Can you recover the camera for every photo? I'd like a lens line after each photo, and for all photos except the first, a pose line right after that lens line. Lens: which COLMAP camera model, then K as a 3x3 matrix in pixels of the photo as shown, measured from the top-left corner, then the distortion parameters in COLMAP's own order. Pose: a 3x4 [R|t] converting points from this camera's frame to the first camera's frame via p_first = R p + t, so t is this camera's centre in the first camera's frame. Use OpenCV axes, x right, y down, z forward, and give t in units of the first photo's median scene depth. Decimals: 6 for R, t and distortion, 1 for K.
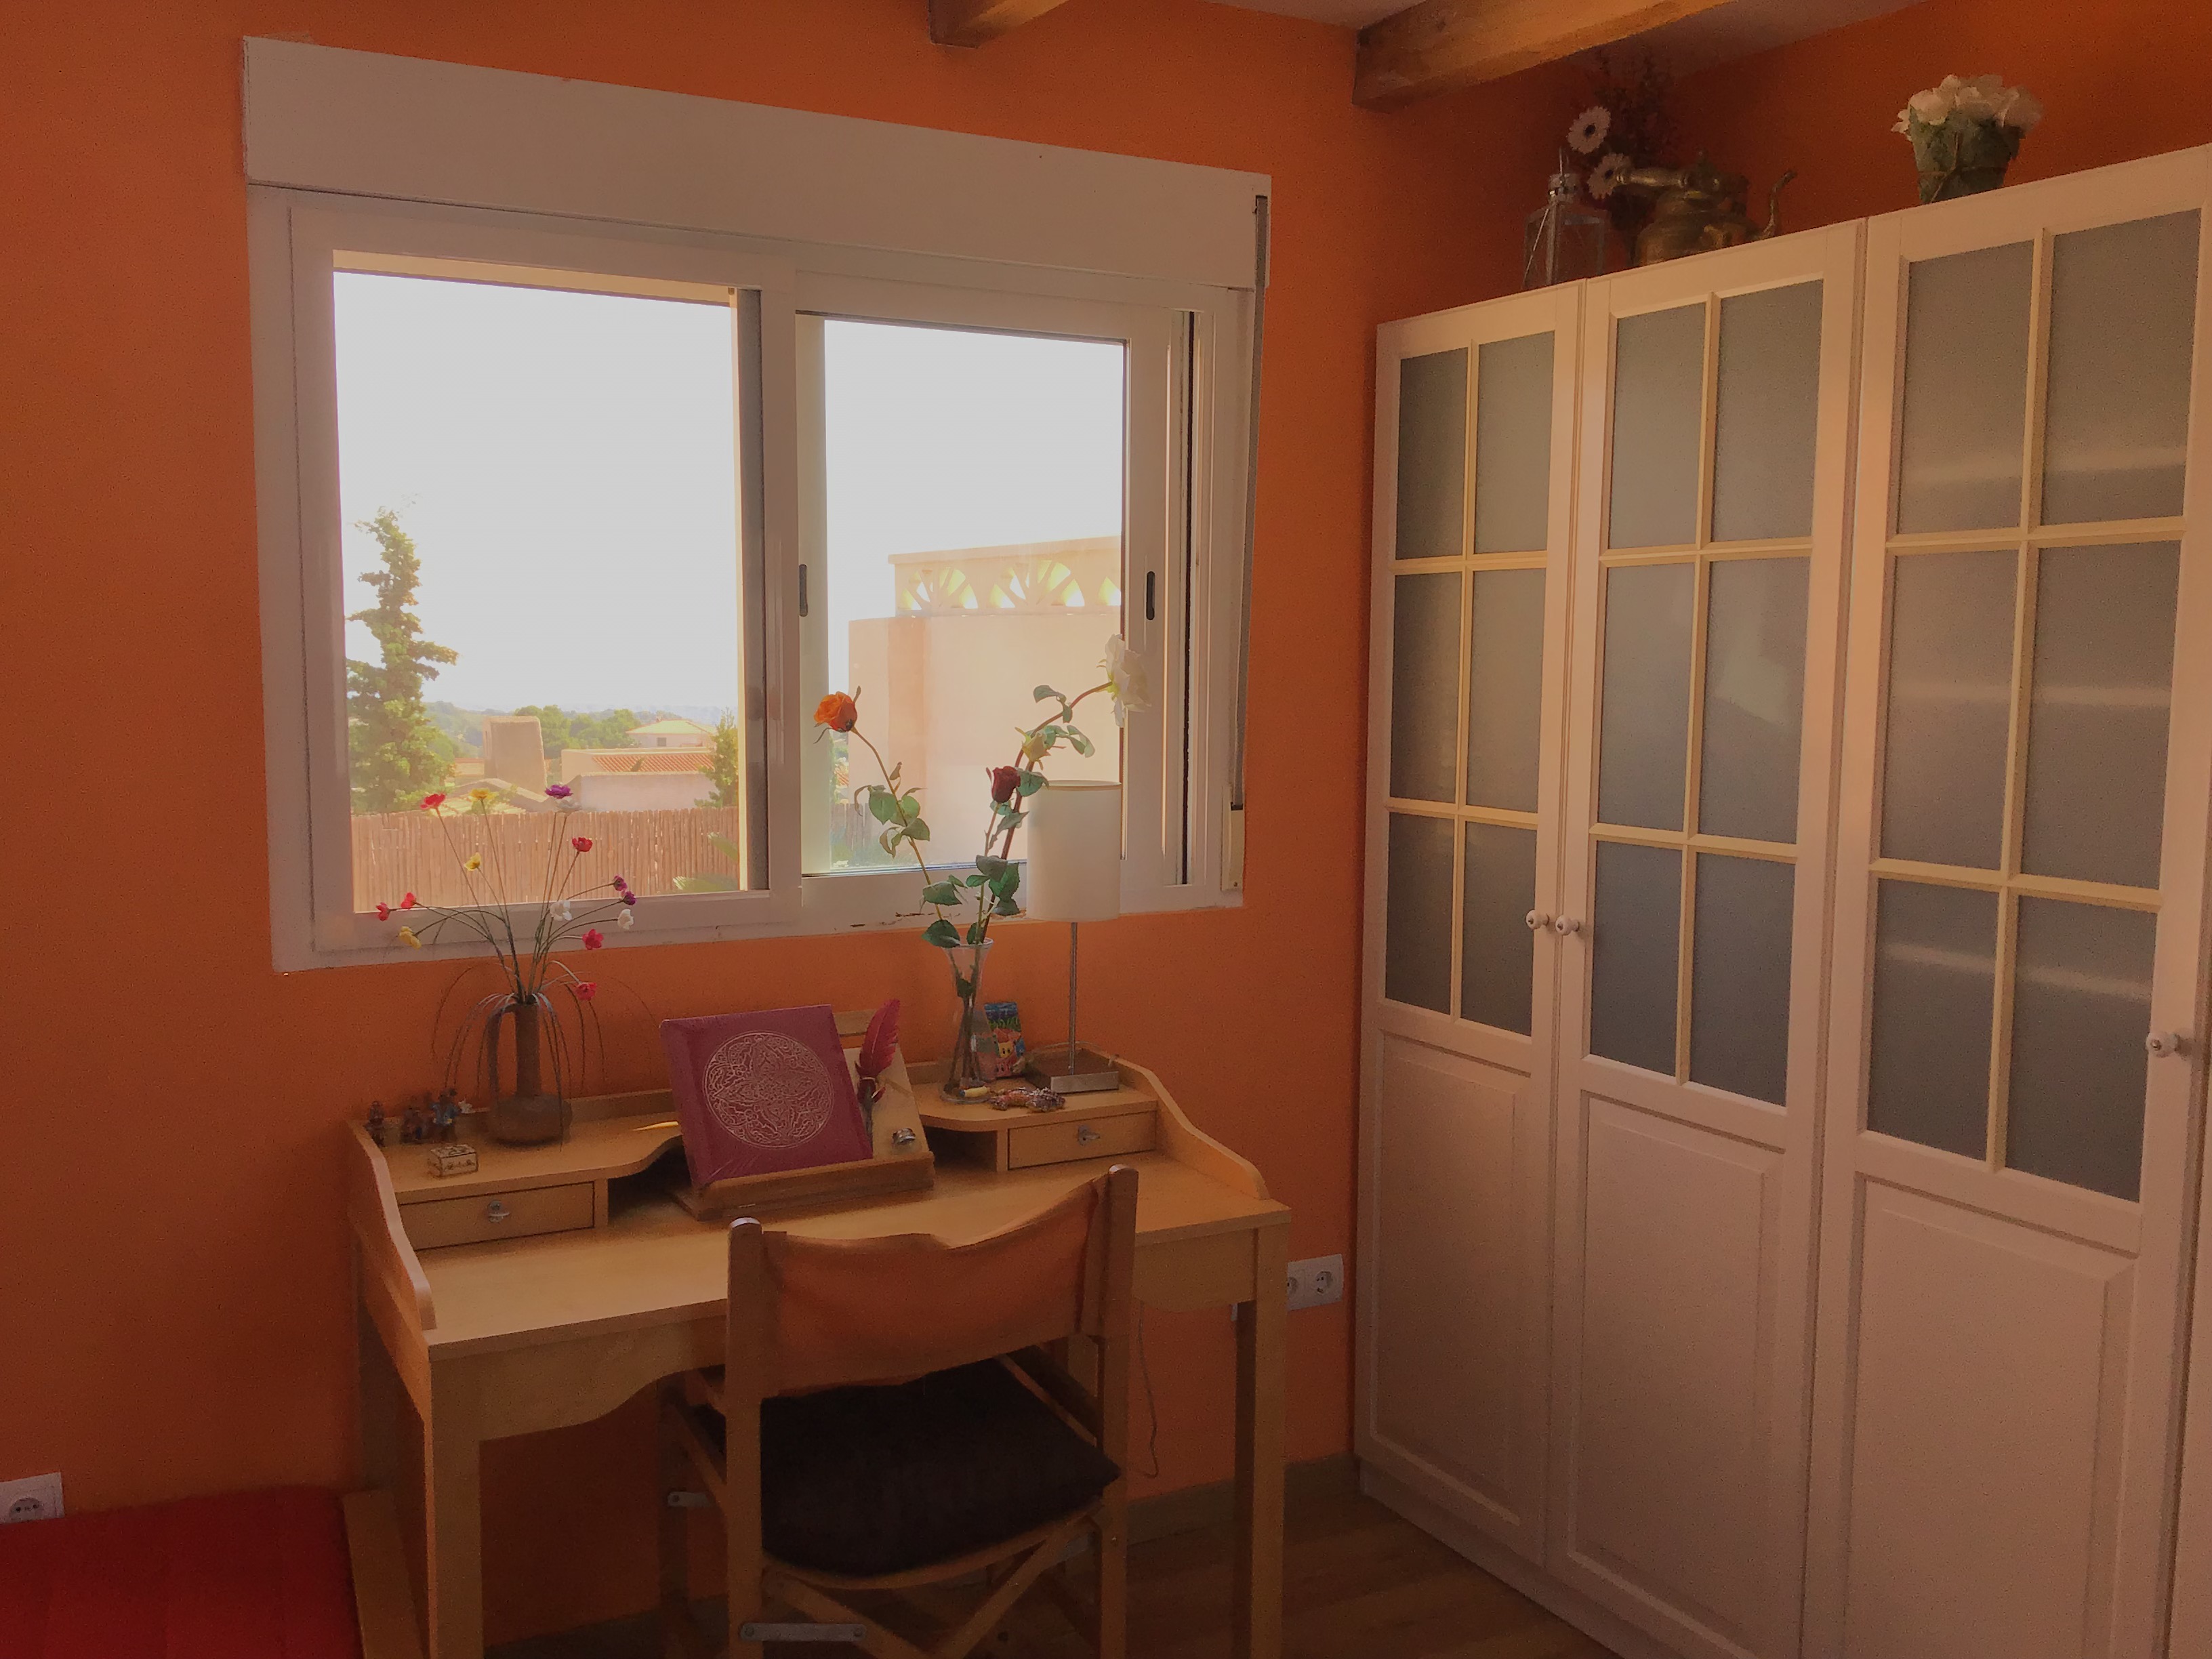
lens RADIAL K [[1964.4, 0, 1063.5], [0, 1964.4, 866.4], [0, 0, 1]] dist [0.103280, -0.212744]
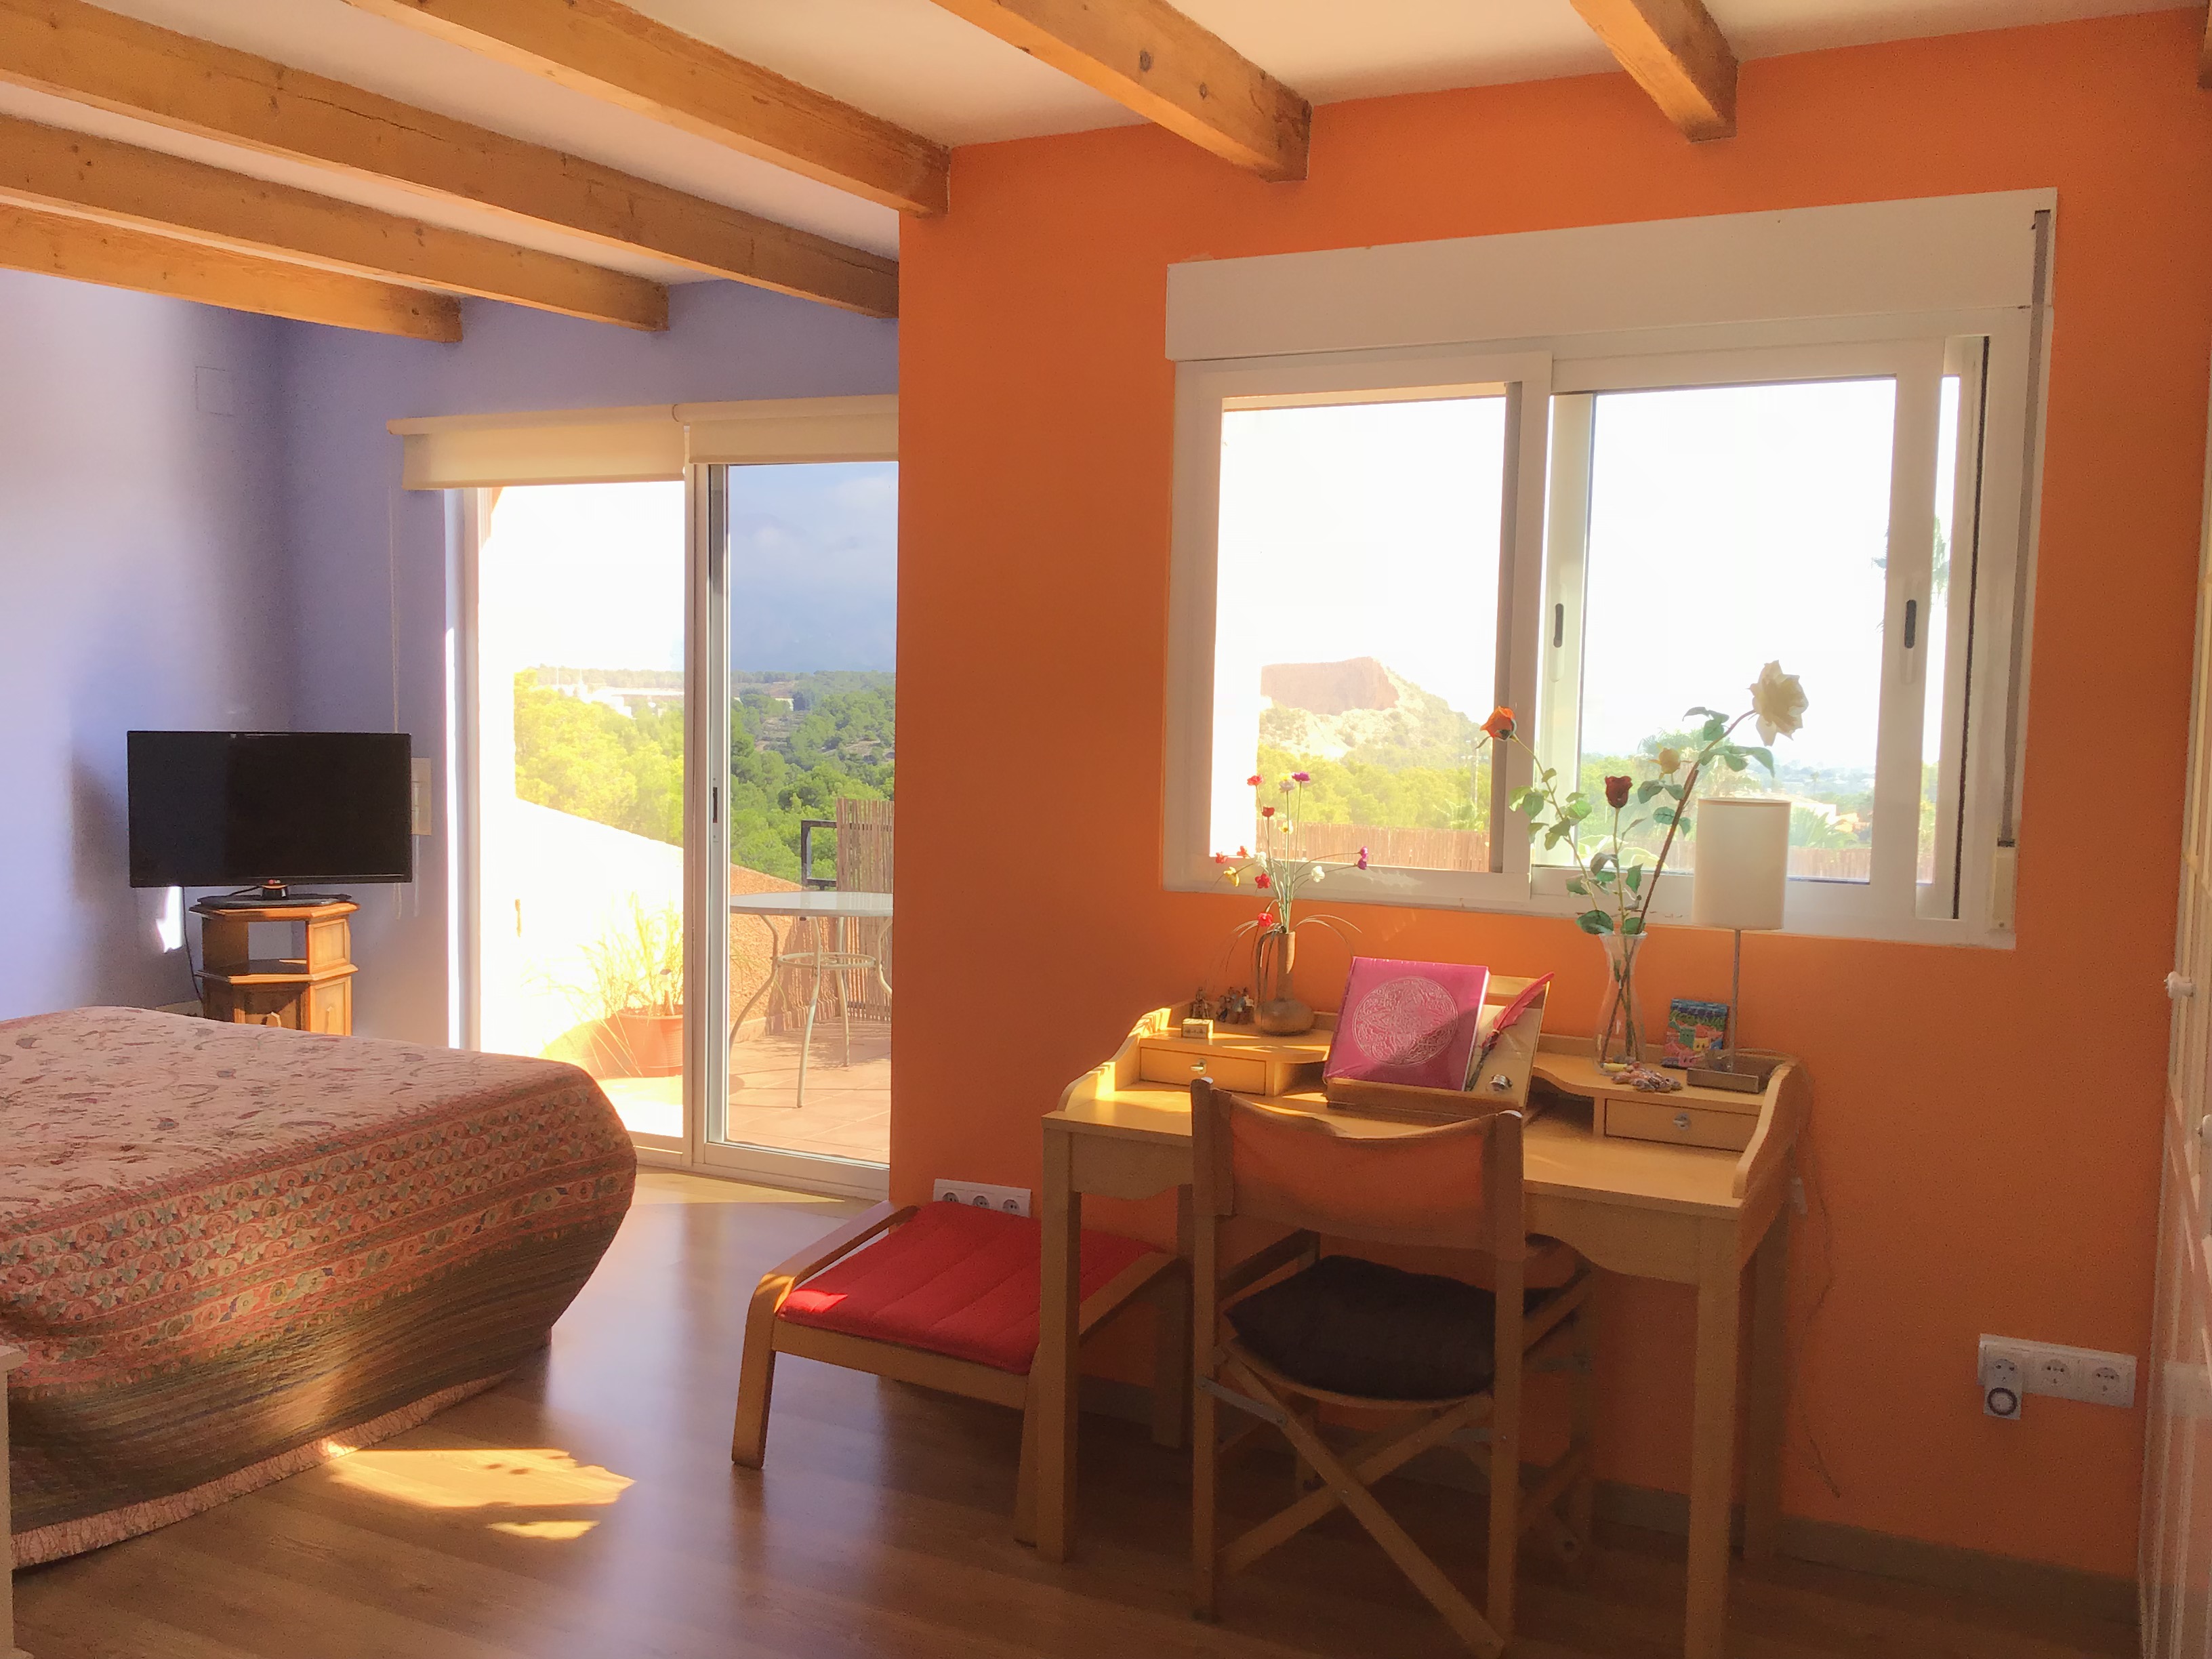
lens RADIAL K [[1964.4, 0, 1106.3], [0, 1964.4, 869.3], [0, 0, 1]] dist [0.103280, -0.212744]
pose [[0.583440, 0.081249, -0.808082, 0.611211], [-0.107901, 0.993918, 0.022029, 0.008152], [0.804956, 0.074341, 0.588658, 0.084030]]
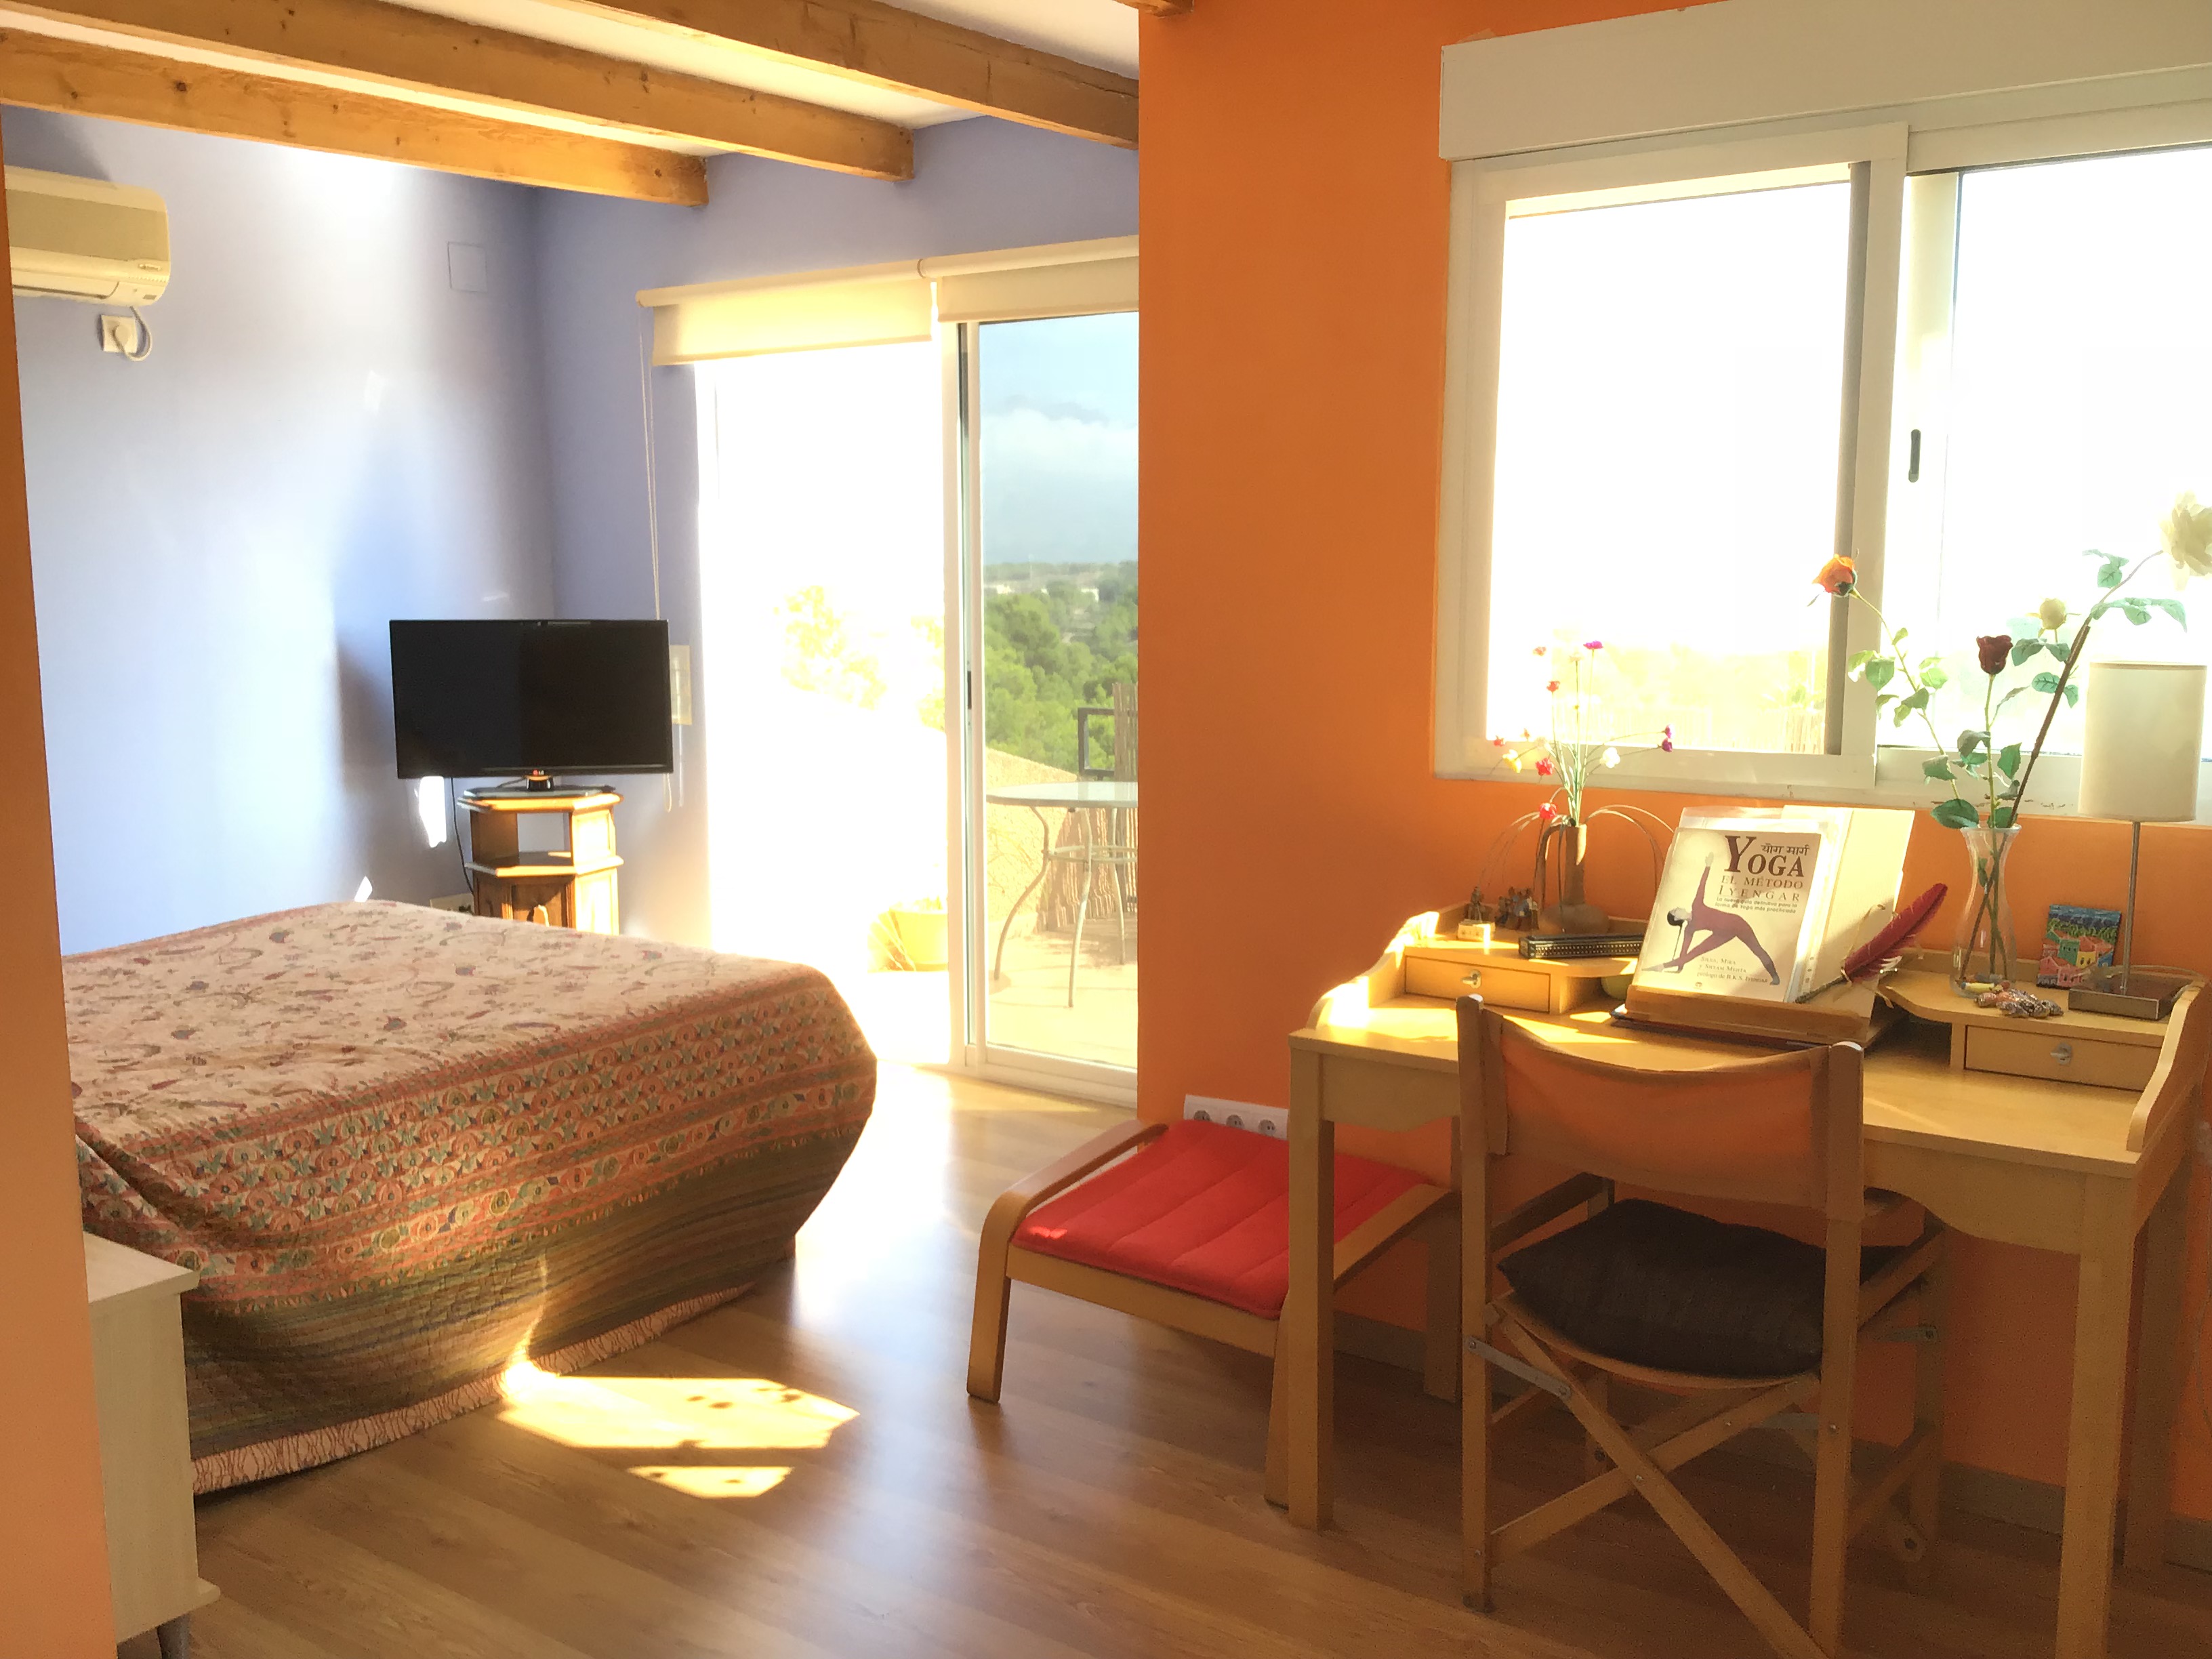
lens RADIAL K [[1964.4, 0, 1145.9], [0, 1964.4, 858.2], [0, 0, 1]] dist [0.103280, -0.212744]
pose [[0.470273, 0.122629, -0.873959, 0.522385], [-0.098311, 0.991415, 0.086209, 0.010475], [0.877028, 0.045378, 0.478292, 0.176206]]
